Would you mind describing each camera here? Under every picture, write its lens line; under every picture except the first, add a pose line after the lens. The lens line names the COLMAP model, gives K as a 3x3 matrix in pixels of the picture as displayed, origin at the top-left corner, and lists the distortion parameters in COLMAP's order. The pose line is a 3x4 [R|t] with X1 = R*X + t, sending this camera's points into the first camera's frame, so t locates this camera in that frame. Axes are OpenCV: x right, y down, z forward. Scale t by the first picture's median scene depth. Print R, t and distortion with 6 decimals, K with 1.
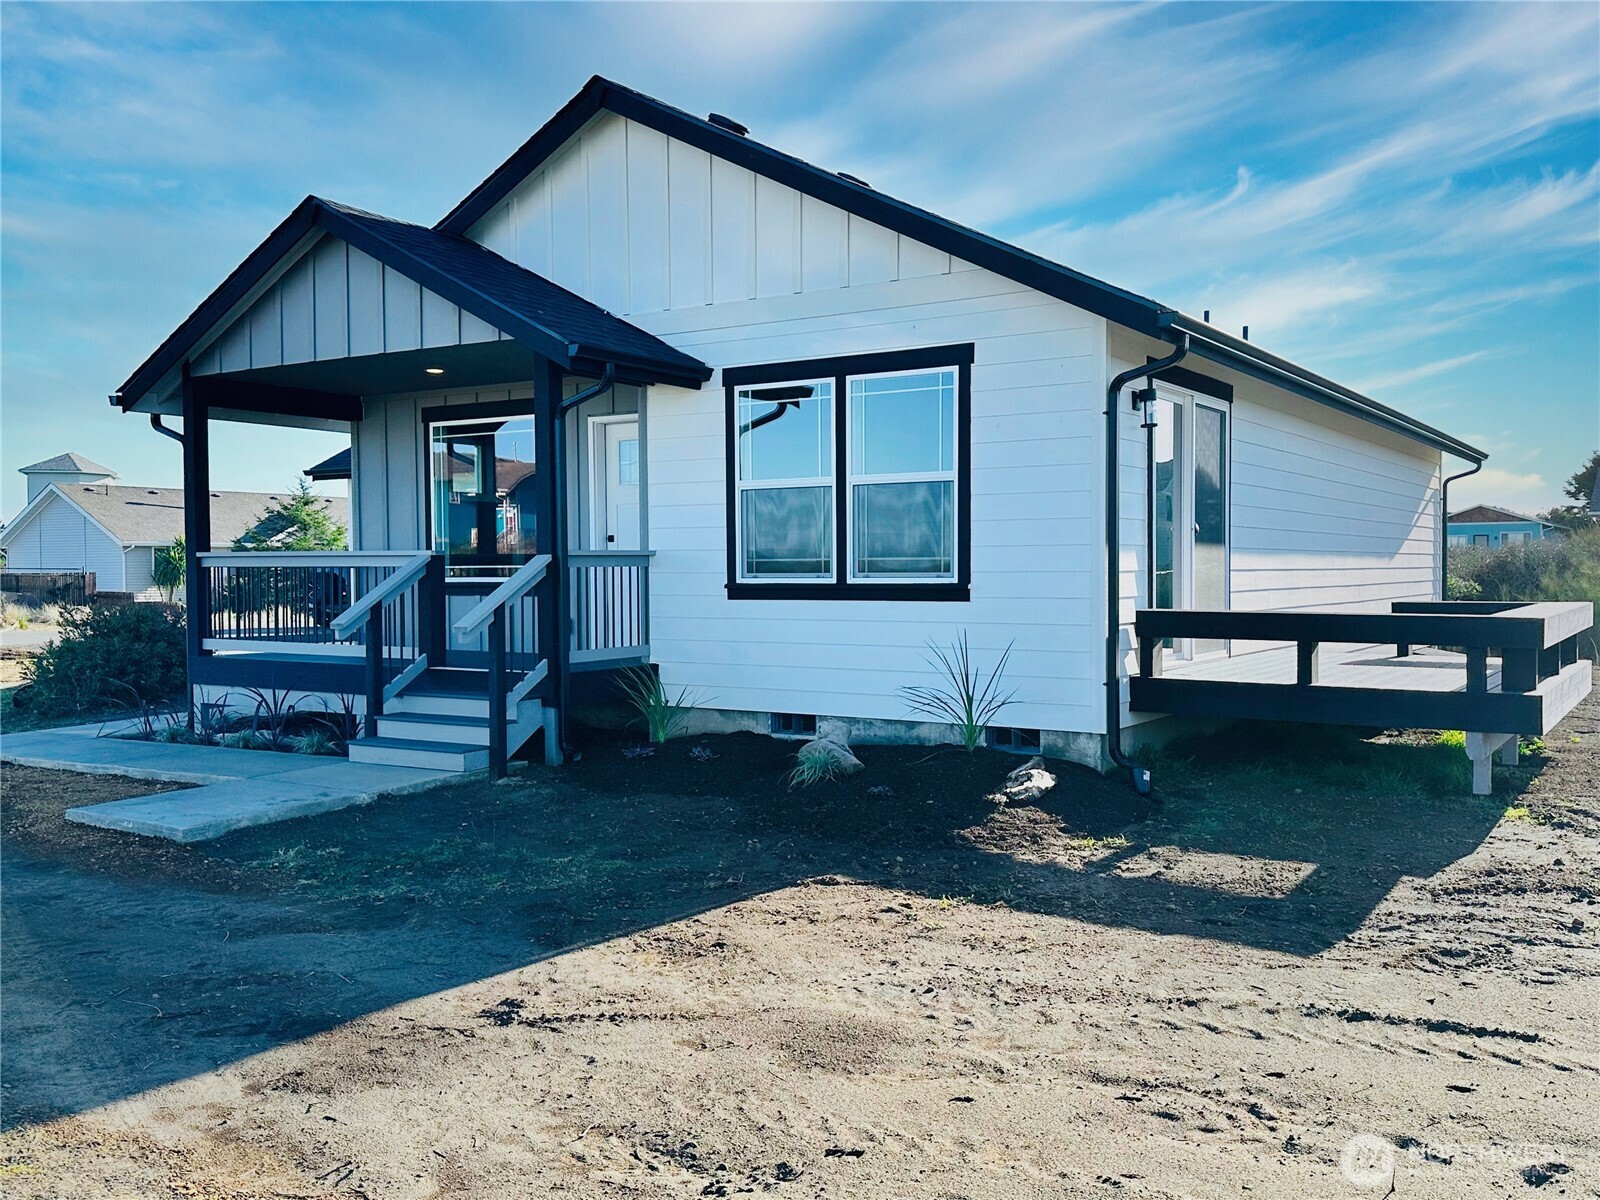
lens RADIAL K [[1417.8, 0, 801.8], [0, 1417.8, 558.5], [0, 0, 1]] dist [0.099451, 0.000946]
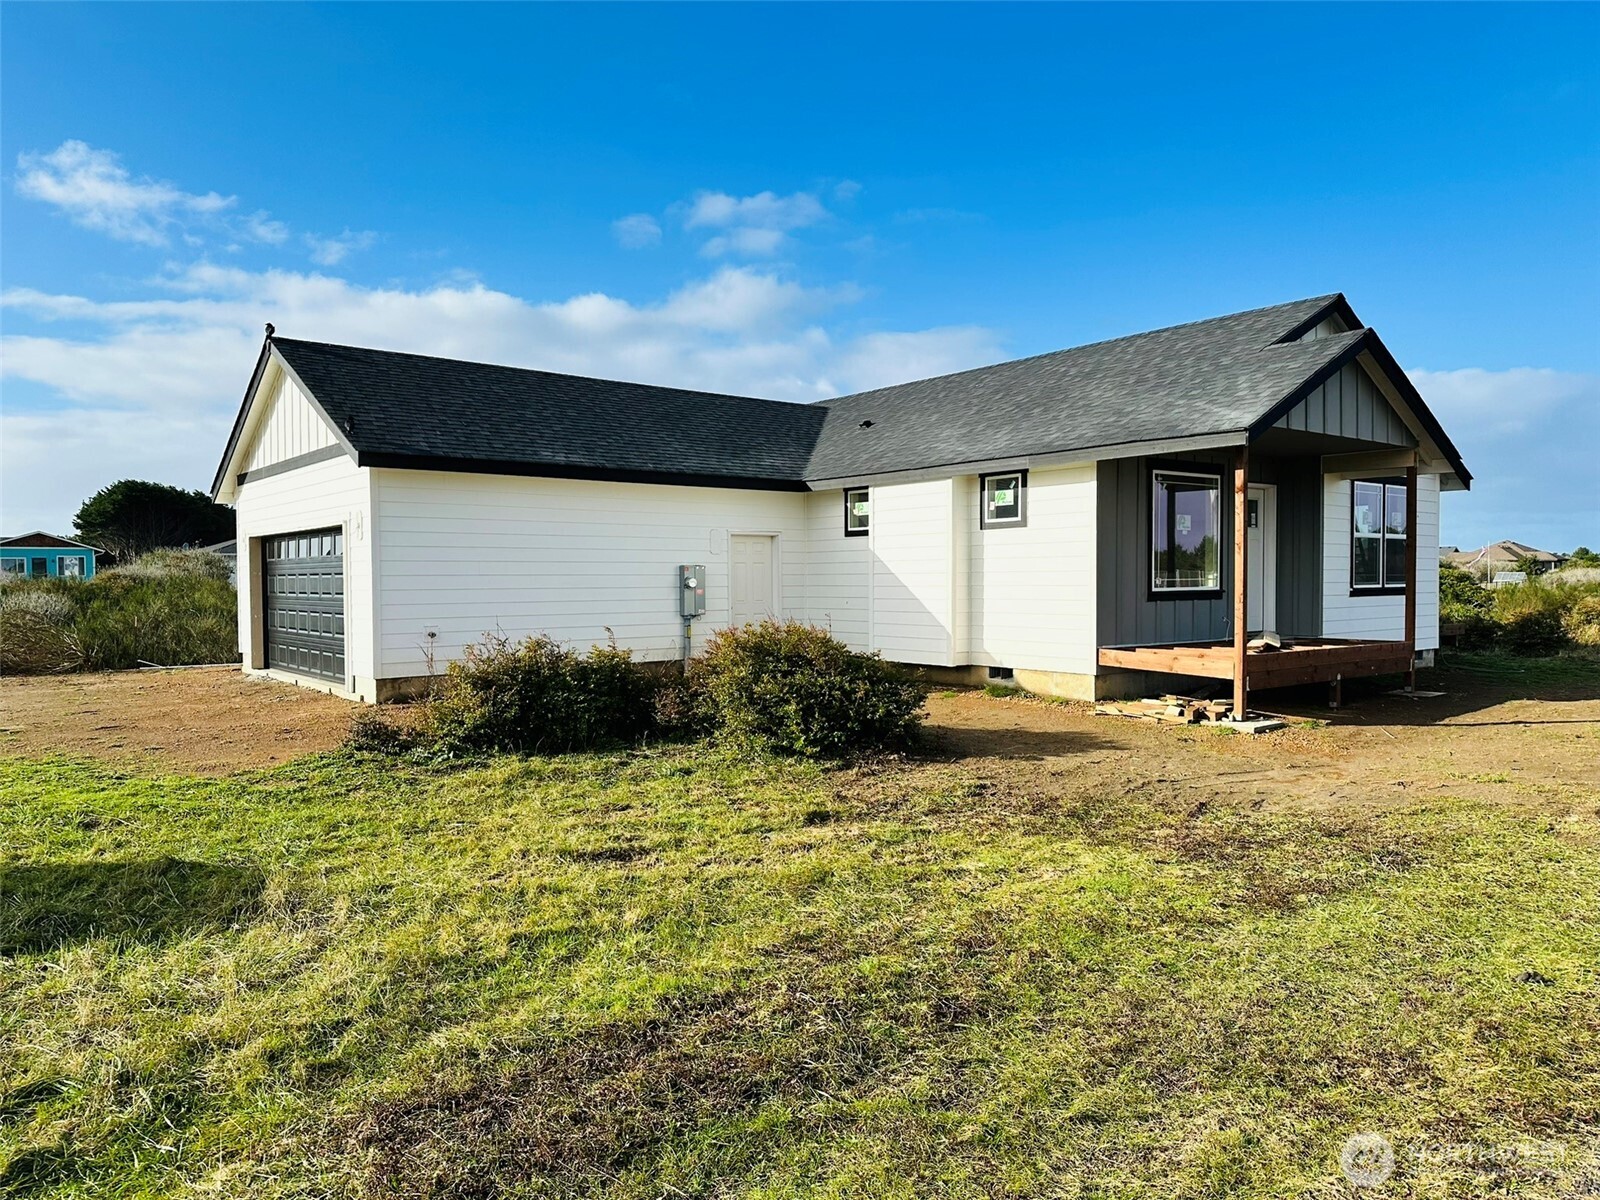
lens RADIAL K [[1074.5, 0, 800.0], [0, 1074.5, 600.0], [0, 0, 1]] dist [0.101628, -0.000104]
pose [[0.329178, -0.009153, 0.944224, -1.720394], [-0.003790, 0.999932, 0.011015, 0.020534], [-0.944260, -0.007205, 0.329121, 1.267899]]
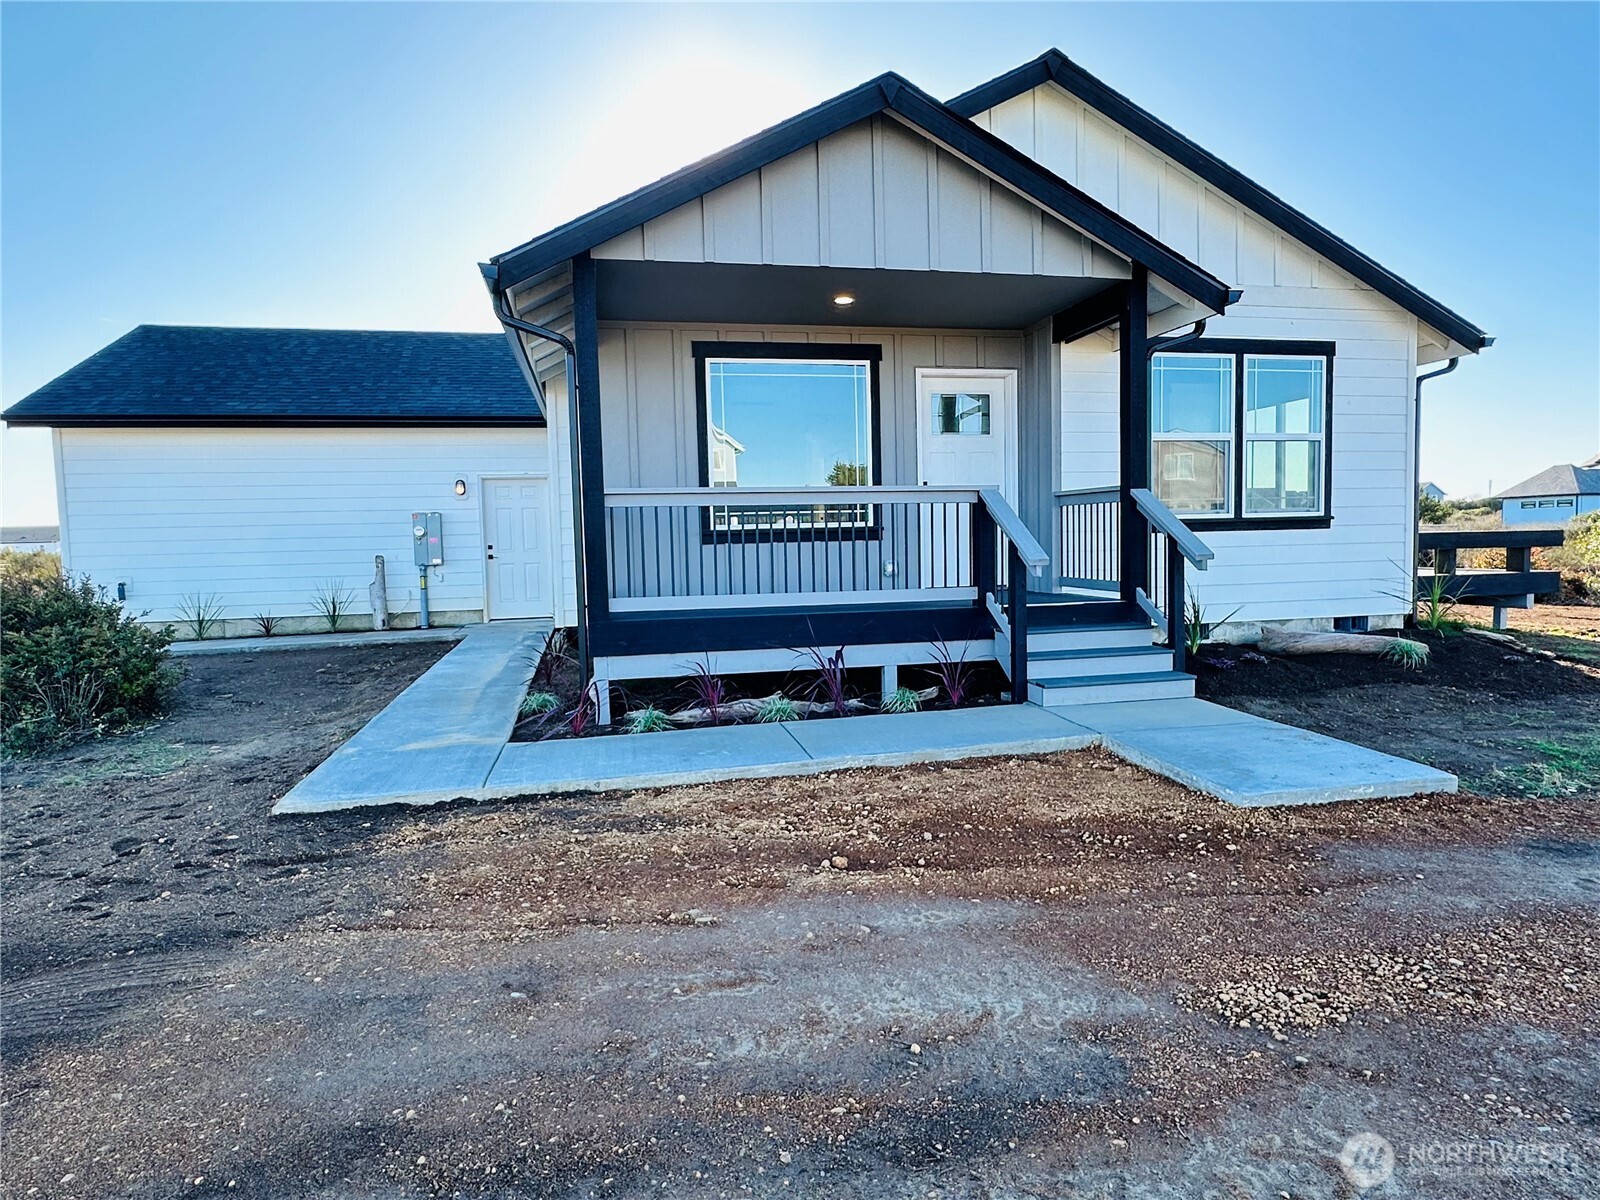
lens RADIAL K [[905.5, 0, 793.2], [0, 905.5, 591.5], [0, 0, 1]] dist [-0.020445, 0.000310]
pose [[0.710599, -0.055373, 0.701415, -0.829322], [0.016914, 0.997955, 0.061648, 0.027118], [-0.703394, -0.031944, 0.710082, 0.702757]]
